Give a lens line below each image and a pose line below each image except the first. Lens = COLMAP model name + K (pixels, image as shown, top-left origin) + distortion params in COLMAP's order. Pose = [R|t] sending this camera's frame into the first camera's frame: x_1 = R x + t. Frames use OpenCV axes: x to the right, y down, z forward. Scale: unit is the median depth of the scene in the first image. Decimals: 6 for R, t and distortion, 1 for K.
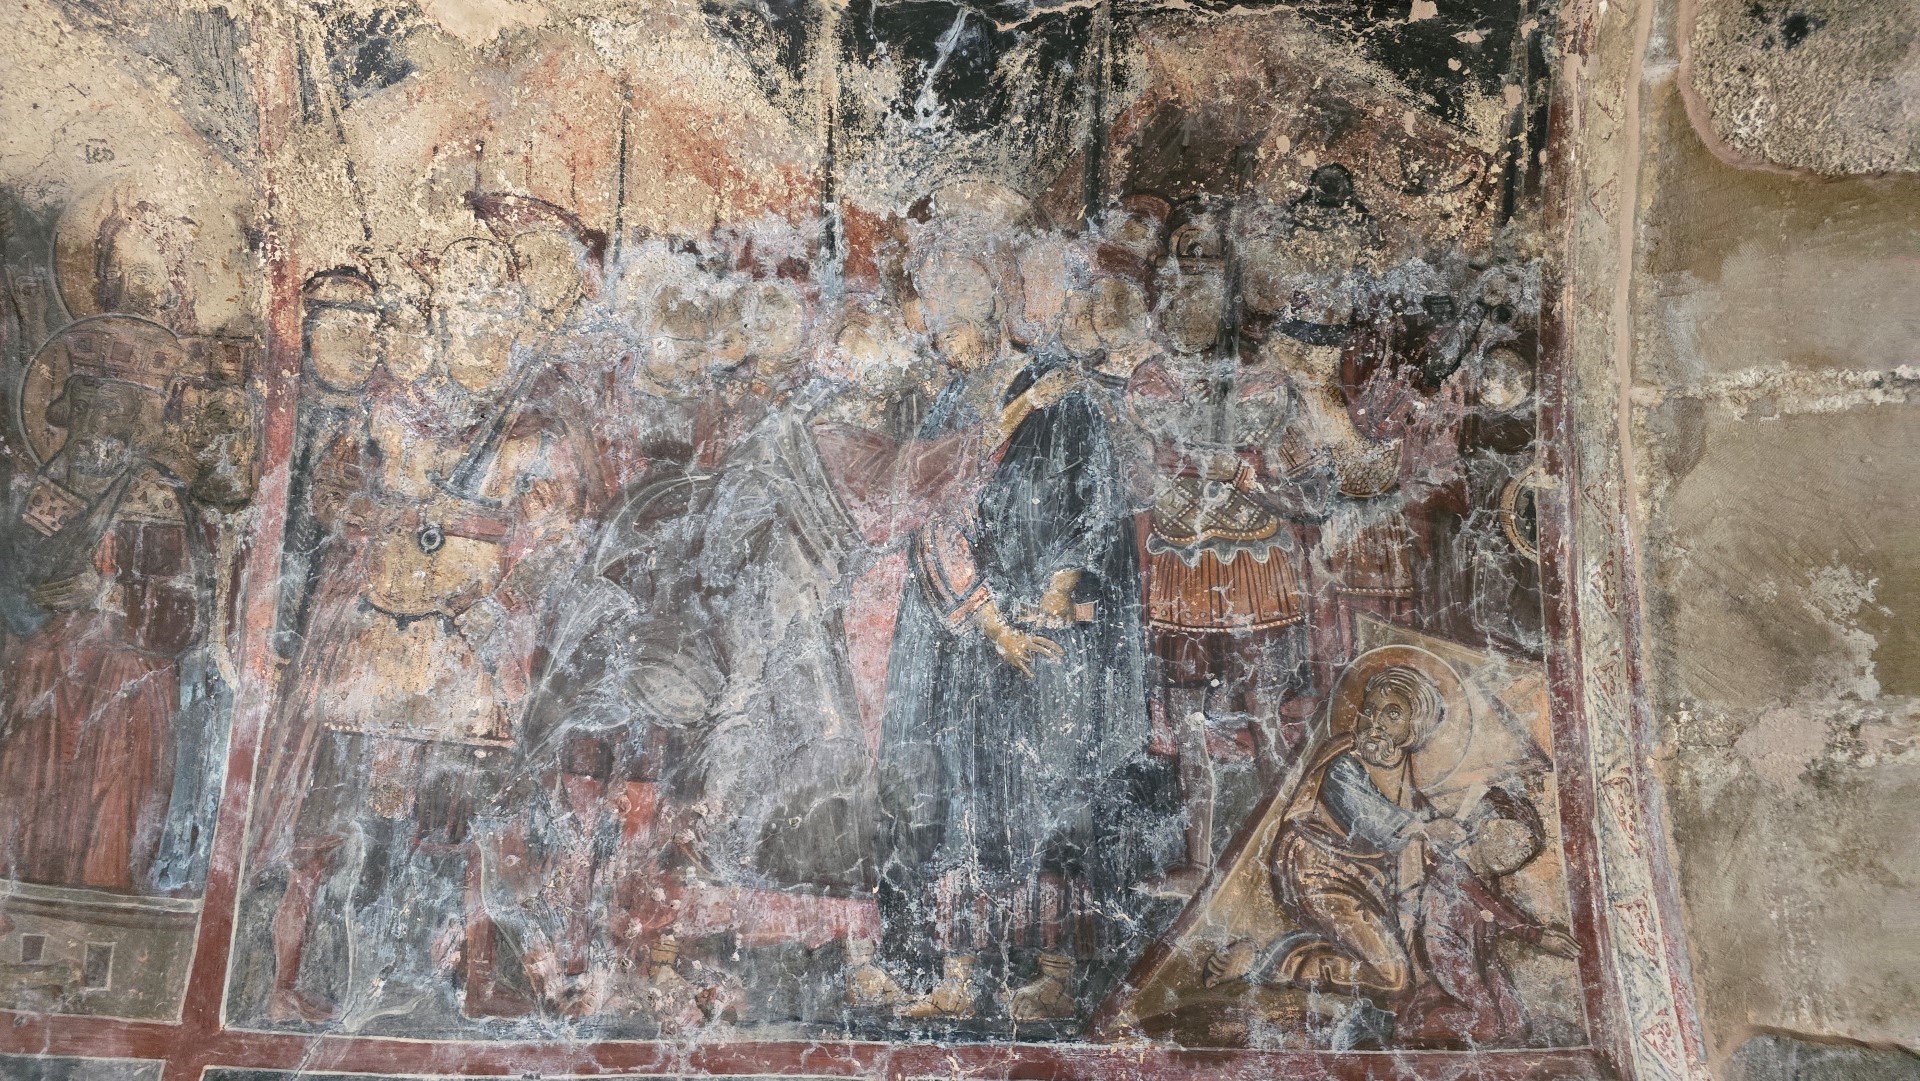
lens RADIAL K [[1290.1, 0, 952.3], [0, 1290.1, 549.3], [0, 0, 1]] dist [0.048738, -0.042861]
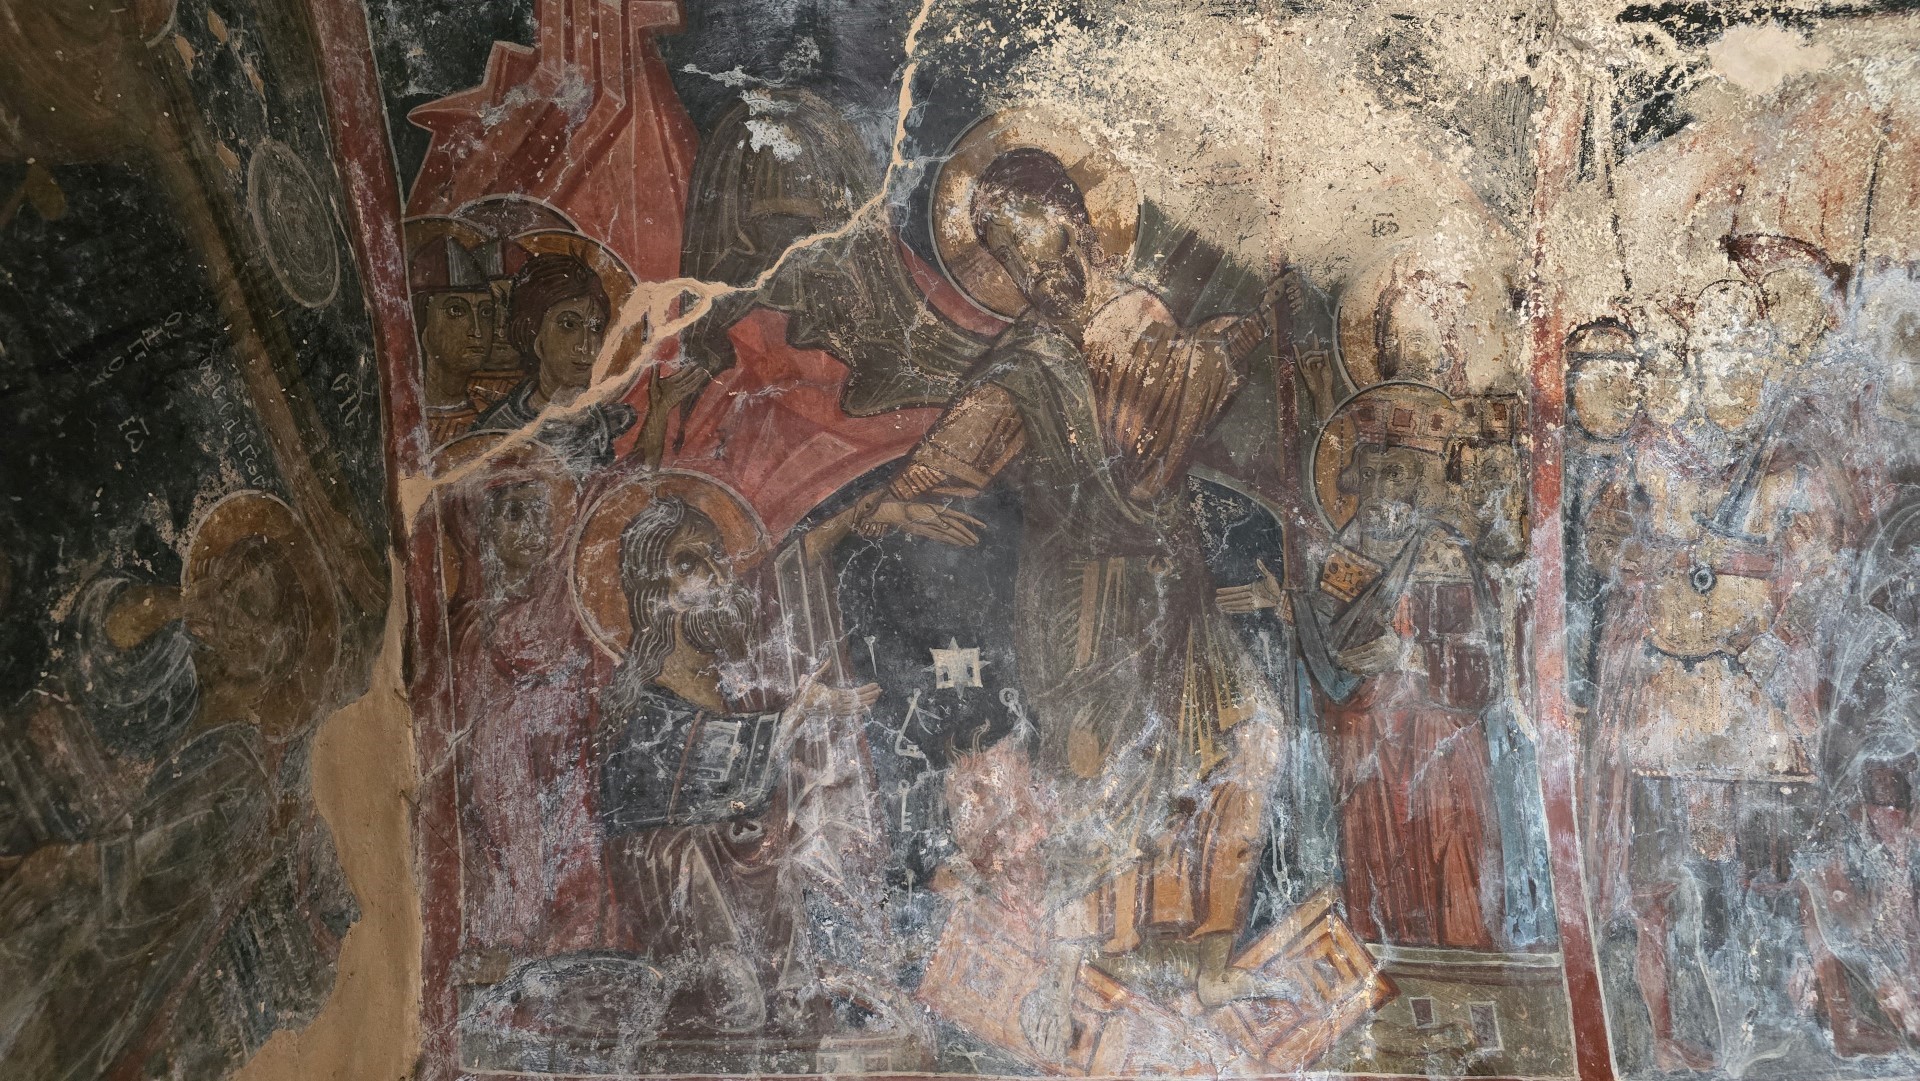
lens RADIAL K [[1290.1, 0, 959.5], [0, 1290.1, 540.6], [0, 0, 1]] dist [0.048738, -0.042861]
pose [[0.997450, -0.071199, -0.004993, -0.983139], [0.070930, 0.996609, -0.041704, -0.037004], [0.007946, 0.041243, 0.999118, -0.014899]]
